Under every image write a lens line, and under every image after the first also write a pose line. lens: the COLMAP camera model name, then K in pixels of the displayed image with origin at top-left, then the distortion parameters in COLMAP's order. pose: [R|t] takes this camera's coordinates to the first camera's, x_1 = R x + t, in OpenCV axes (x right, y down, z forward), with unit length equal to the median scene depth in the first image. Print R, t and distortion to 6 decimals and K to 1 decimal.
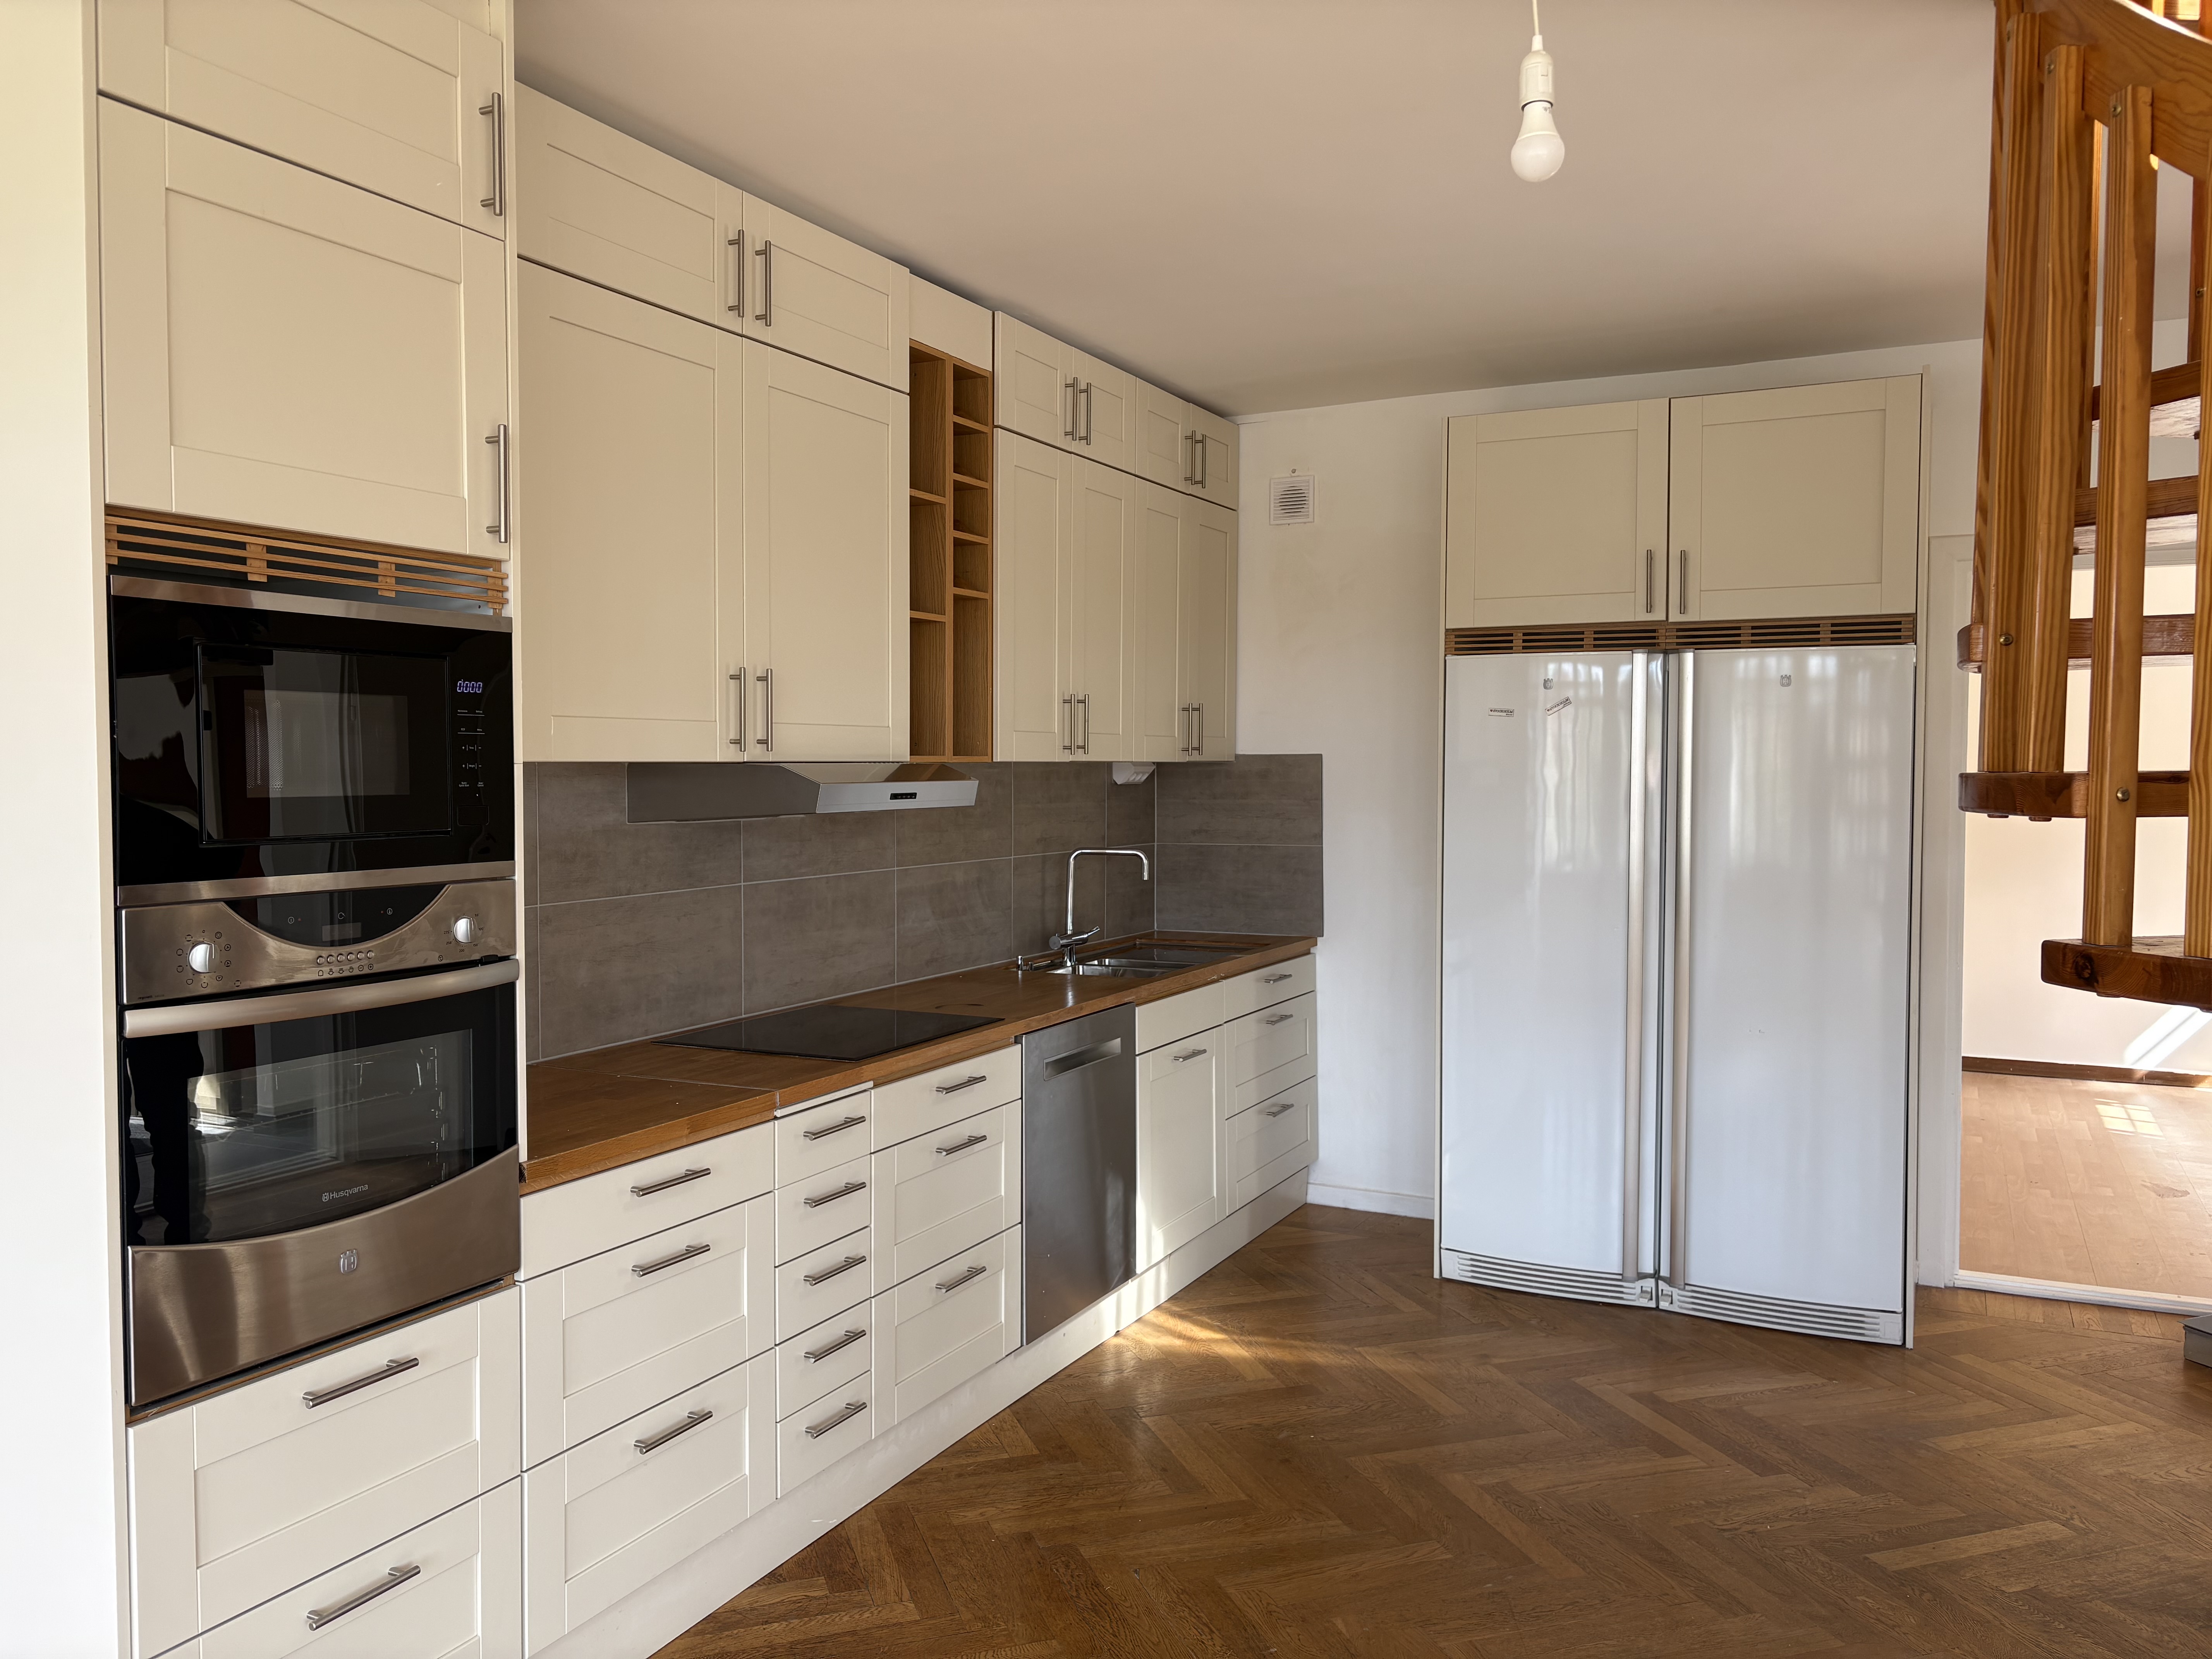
lens RADIAL K [[1693.9, 0, 1106.0], [0, 1693.9, 829.5], [0, 0, 1]] dist [0.072393, -0.097374]
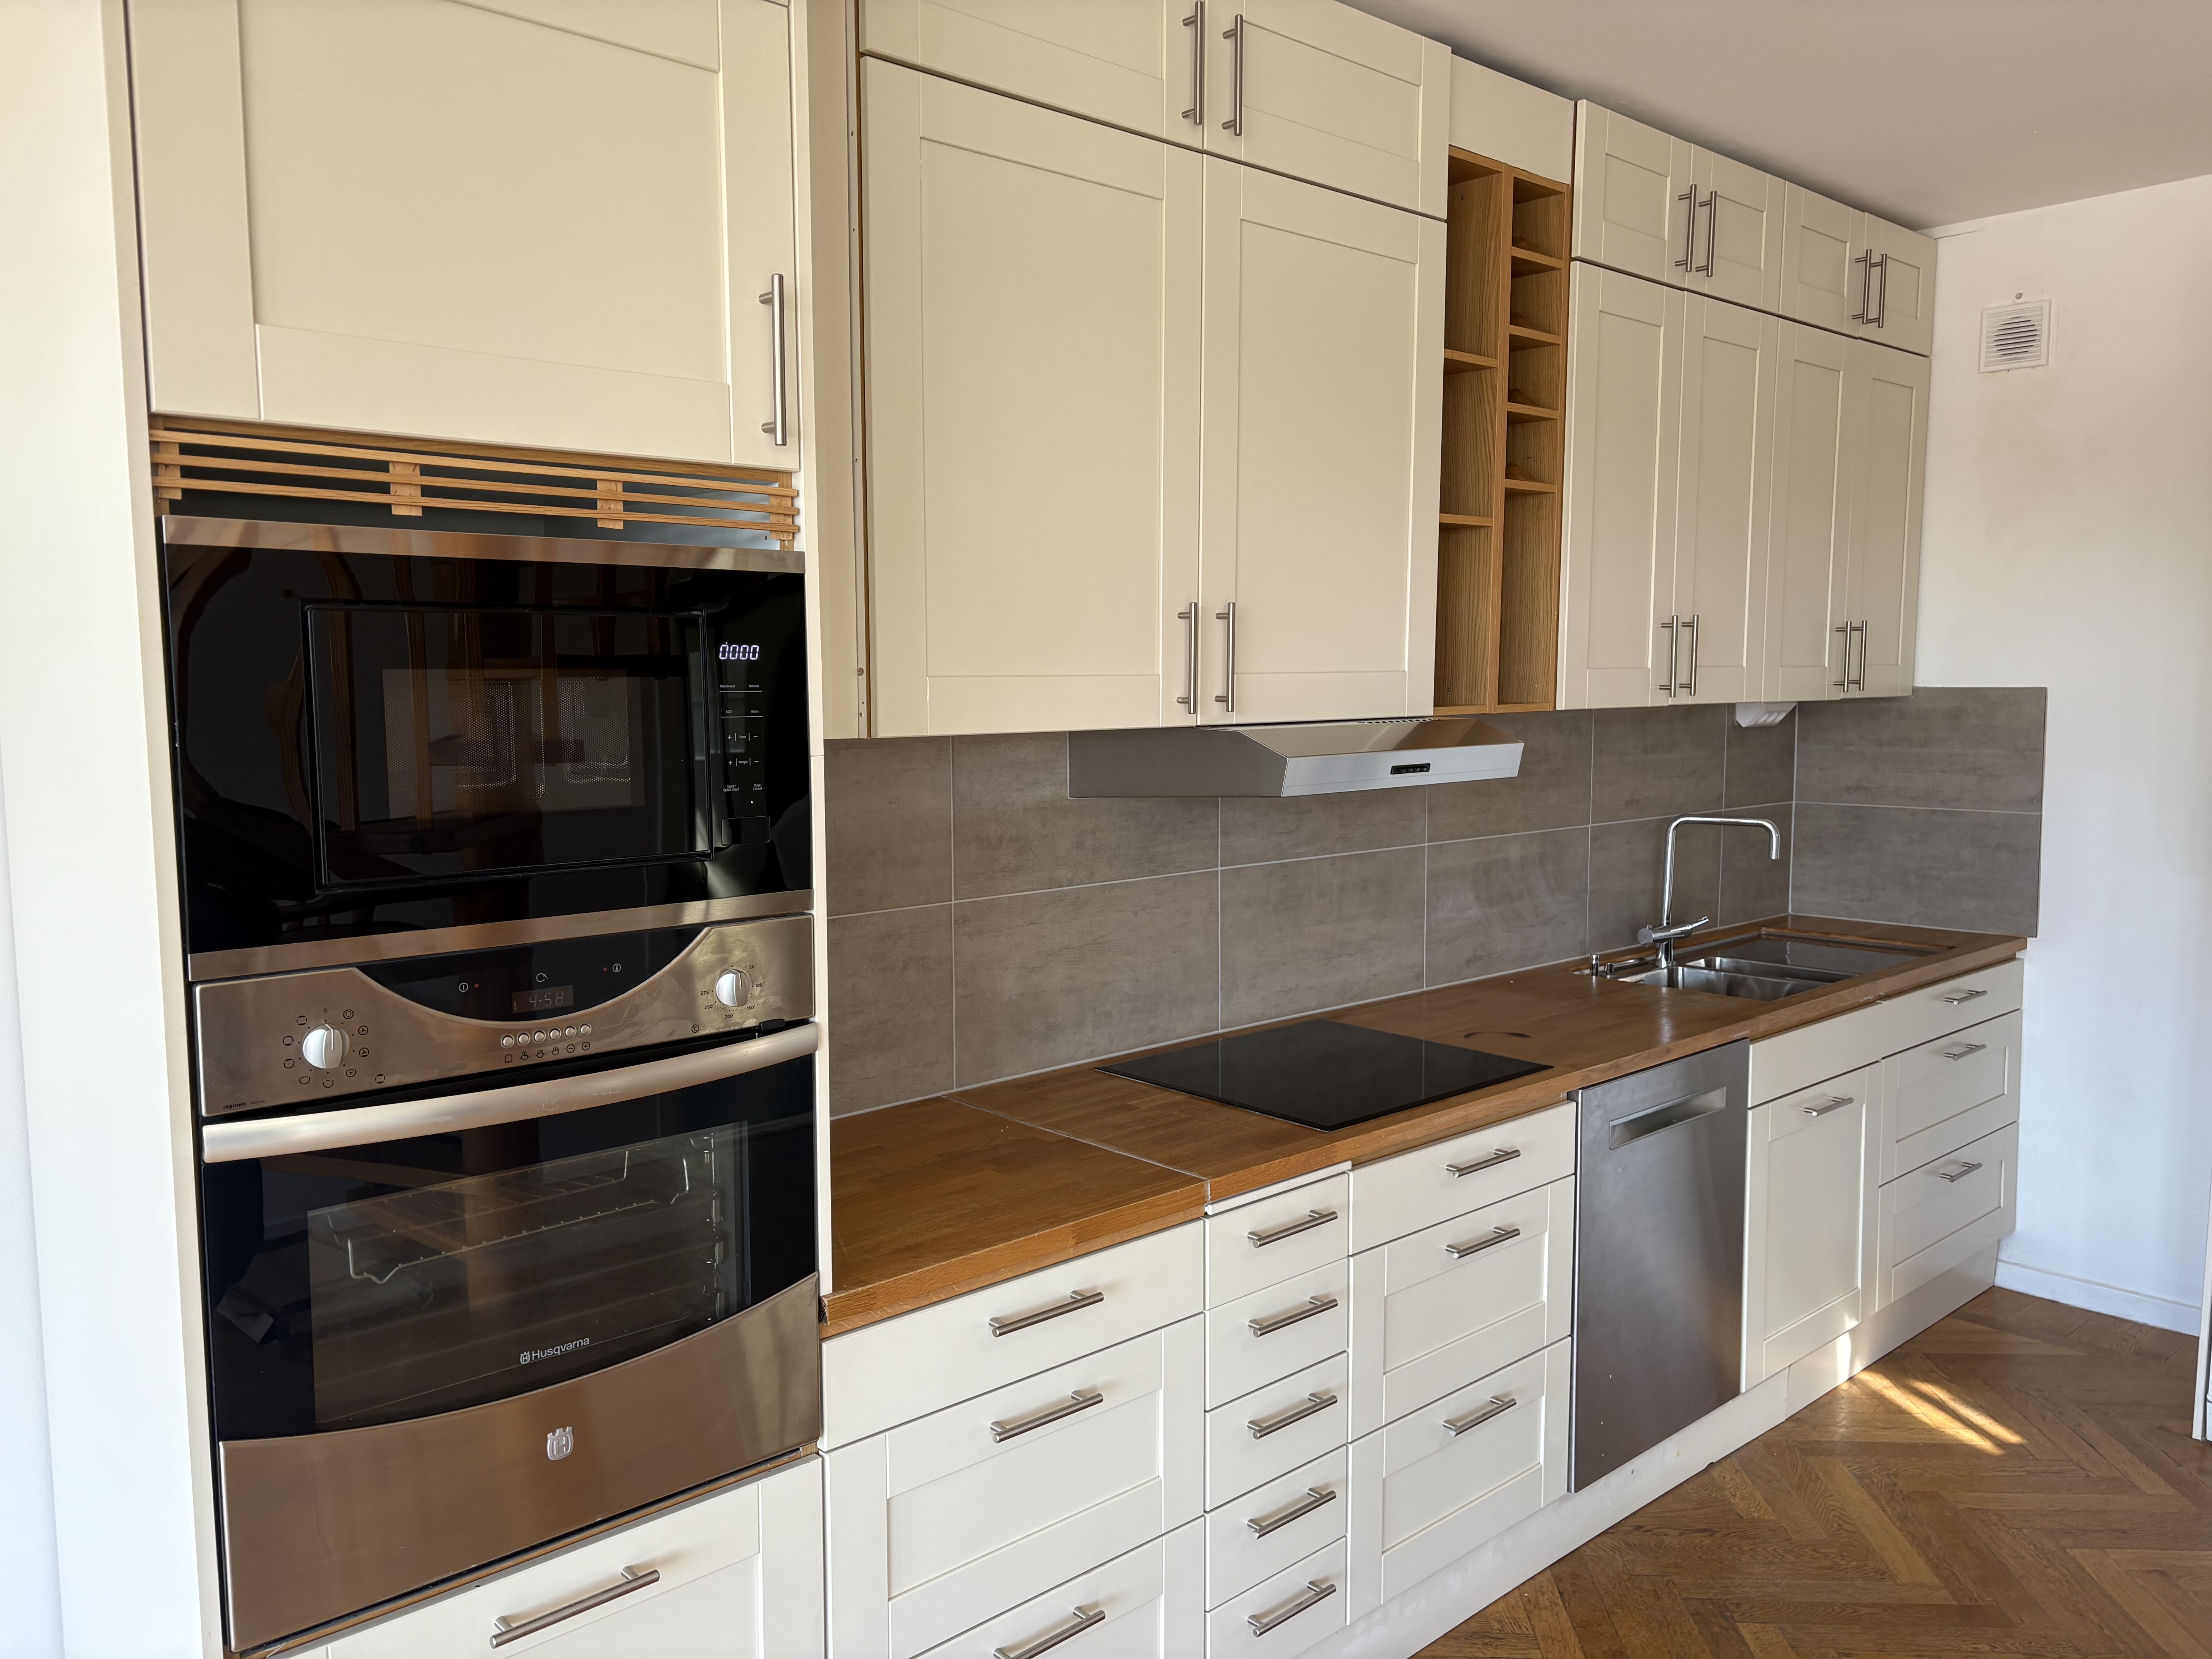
lens RADIAL K [[1693.9, 0, 1106.0], [0, 1693.9, 829.5], [0, 0, 1]] dist [0.072393, -0.097374]
pose [[0.935417, 0.030541, -0.352226, 0.016639], [-0.010479, 0.998219, 0.058725, -0.033018], [0.353392, -0.051241, 0.934071, 0.239602]]
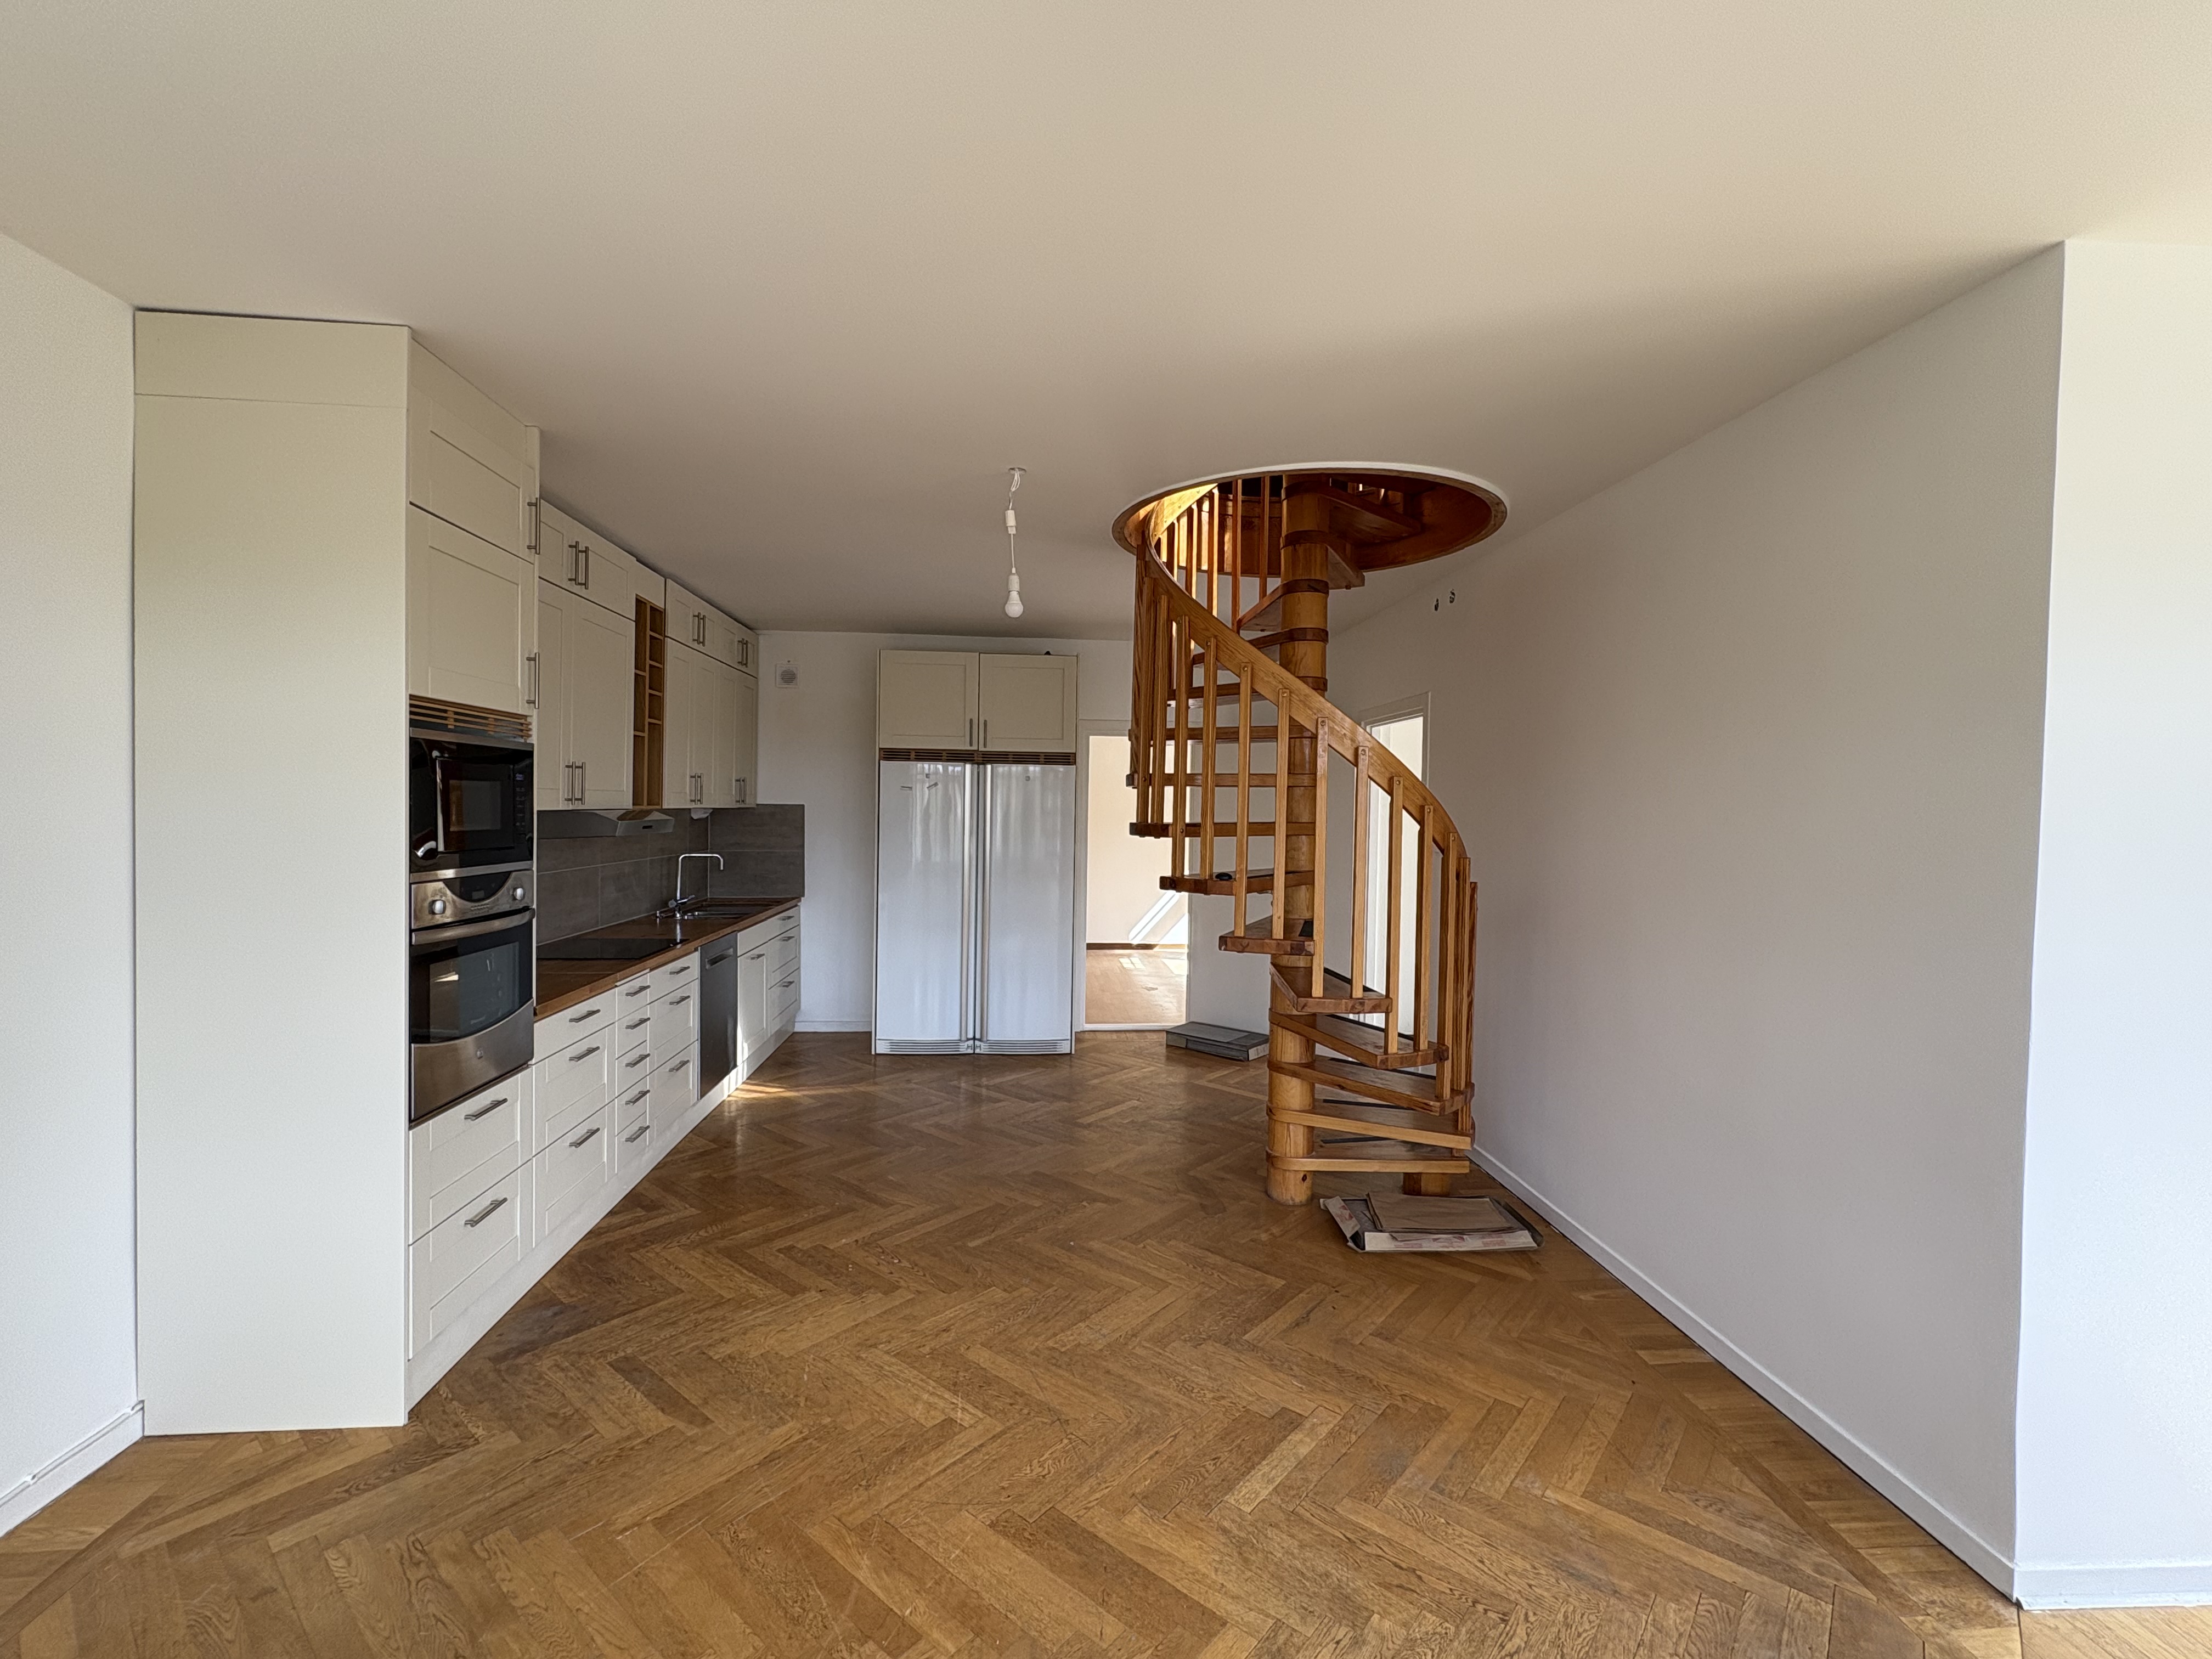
lens RADIAL K [[982.4, 0, 1149.9], [0, 982.4, 832.3], [0, 0, 1]] dist [0.000583, 0.000063]
pose [[0.833076, -0.000695, 0.553158, -0.248047], [0.005790, 0.999955, -0.007464, -0.001737], [-0.553128, 0.009421, 0.833043, -0.264102]]
